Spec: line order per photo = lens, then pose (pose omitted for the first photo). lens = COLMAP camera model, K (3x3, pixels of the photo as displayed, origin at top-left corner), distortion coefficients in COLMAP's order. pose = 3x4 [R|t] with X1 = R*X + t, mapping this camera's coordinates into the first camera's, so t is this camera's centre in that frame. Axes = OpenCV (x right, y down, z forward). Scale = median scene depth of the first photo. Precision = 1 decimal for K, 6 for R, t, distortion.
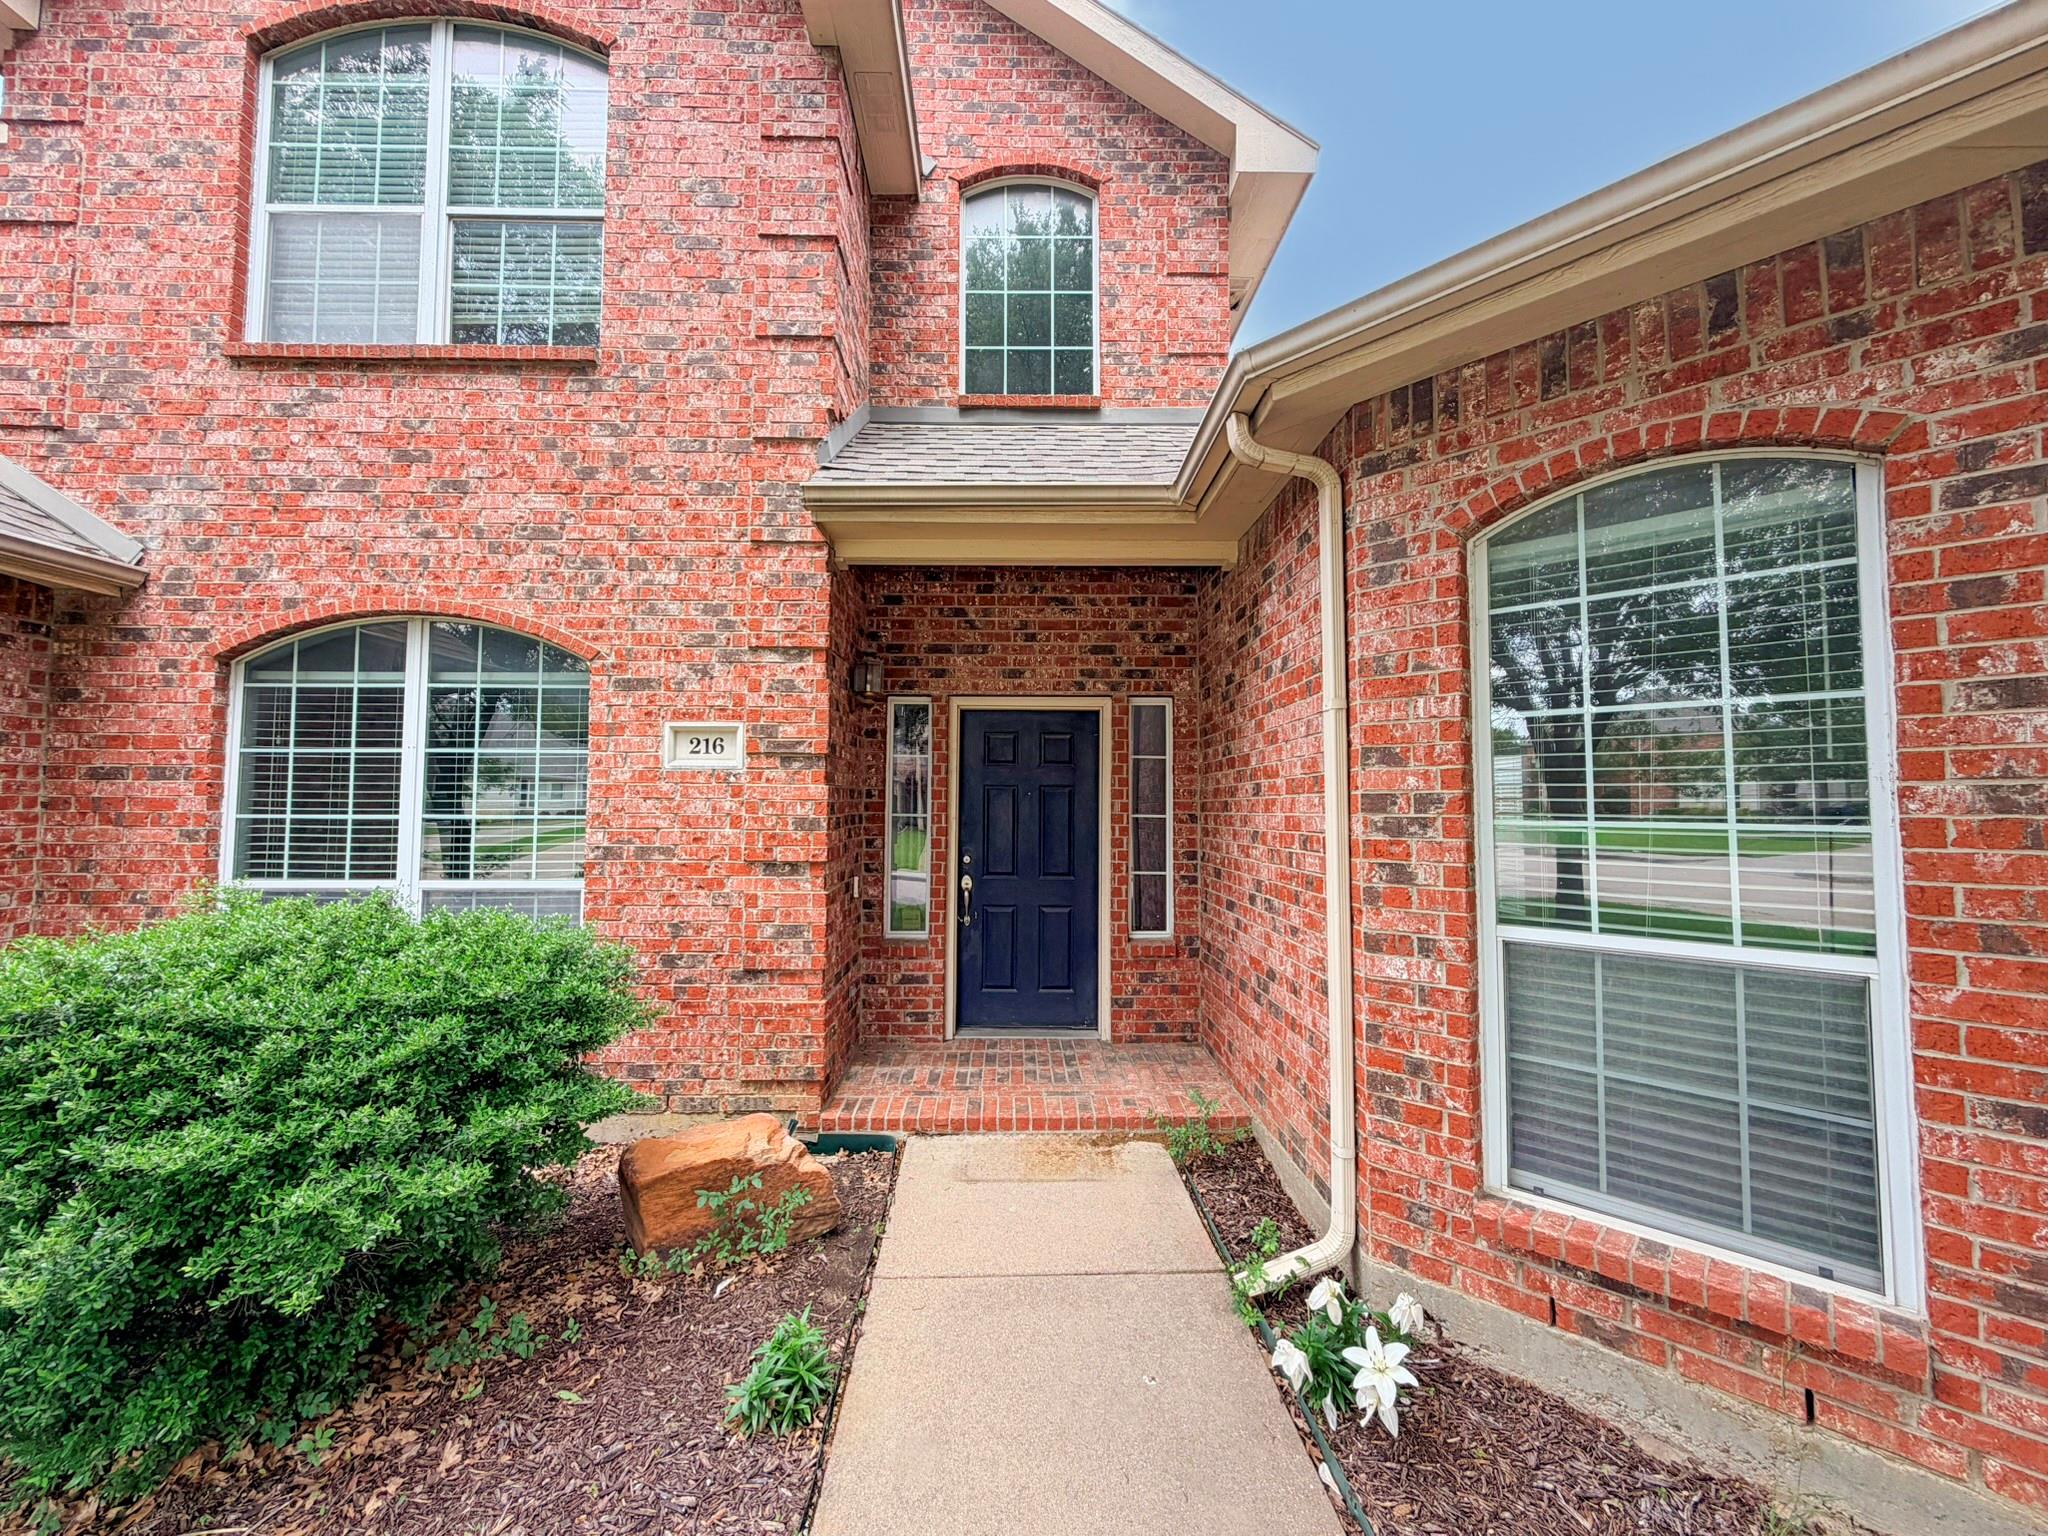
lens RADIAL K [[819.2, 0, 1022.7], [0, 819.2, 767.4], [0, 0, 1]] dist [0.010237, -0.000404]
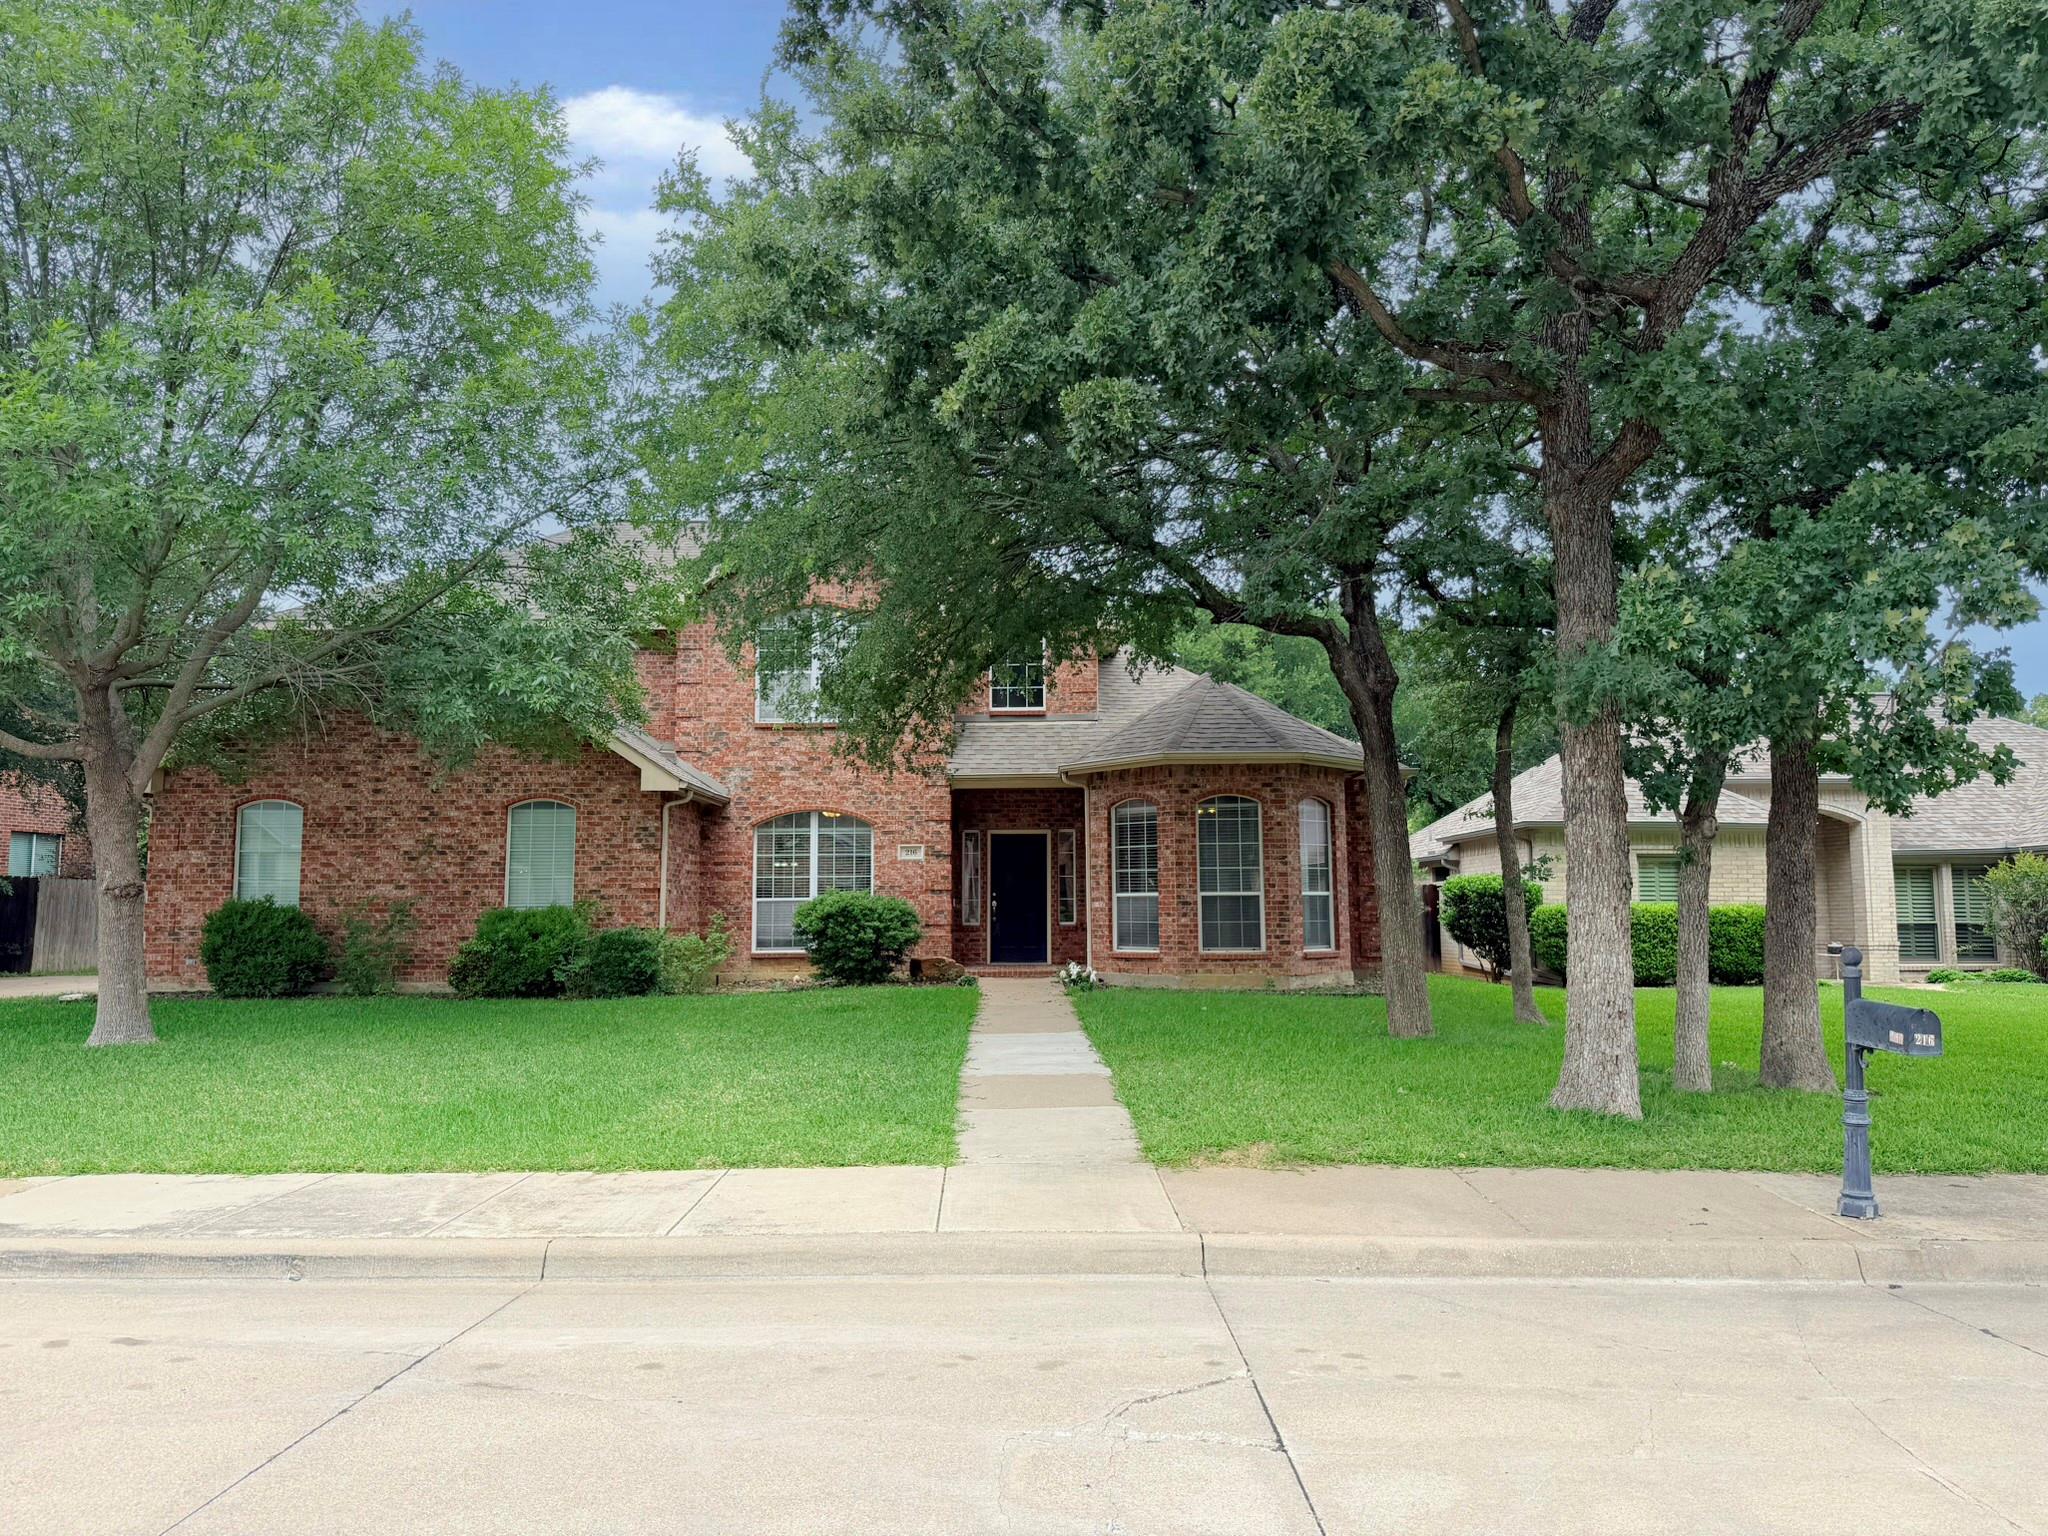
lens RADIAL K [[1430.4, 0, 1024.5], [0, 1430.4, 766.6], [0, 0, 1]] dist [0.002150, 0.000060]
pose [[0.999787, -0.012479, -0.016468, 0.128282], [0.011679, 0.998789, -0.047792, -0.084996], [0.017044, 0.047589, 0.998722, -4.322706]]
